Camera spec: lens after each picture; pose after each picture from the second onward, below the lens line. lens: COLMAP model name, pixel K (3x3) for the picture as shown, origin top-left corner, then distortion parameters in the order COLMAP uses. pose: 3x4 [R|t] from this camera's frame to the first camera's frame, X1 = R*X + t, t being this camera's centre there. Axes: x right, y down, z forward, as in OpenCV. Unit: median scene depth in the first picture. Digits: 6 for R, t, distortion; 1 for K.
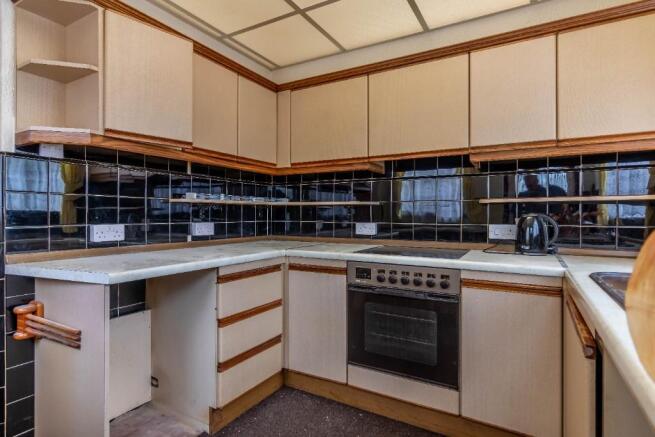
lens RADIAL K [[341.9, 0, 327.5], [0, 341.9, 218.5], [0, 0, 1]] dist [0.025163, 0.000112]
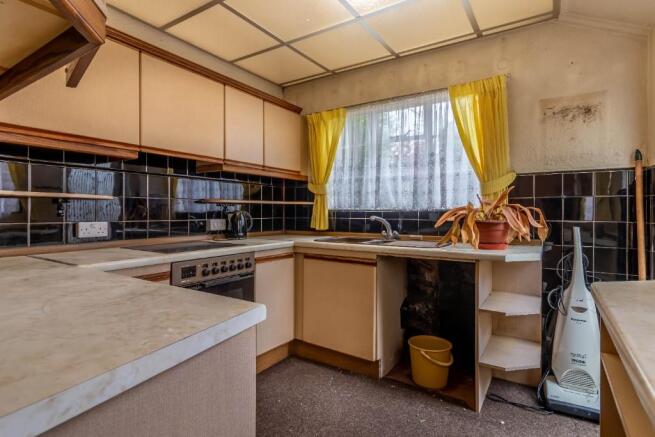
lens RADIAL K [[341.9, 0, 327.5], [0, 341.9, 218.5], [0, 0, 1]] dist [0.025163, 0.000112]
pose [[0.073682, -0.022603, 0.997026, -0.832917], [0.006180, 0.999734, 0.022208, -0.012116], [-0.997263, 0.004526, 0.073802, 0.525391]]
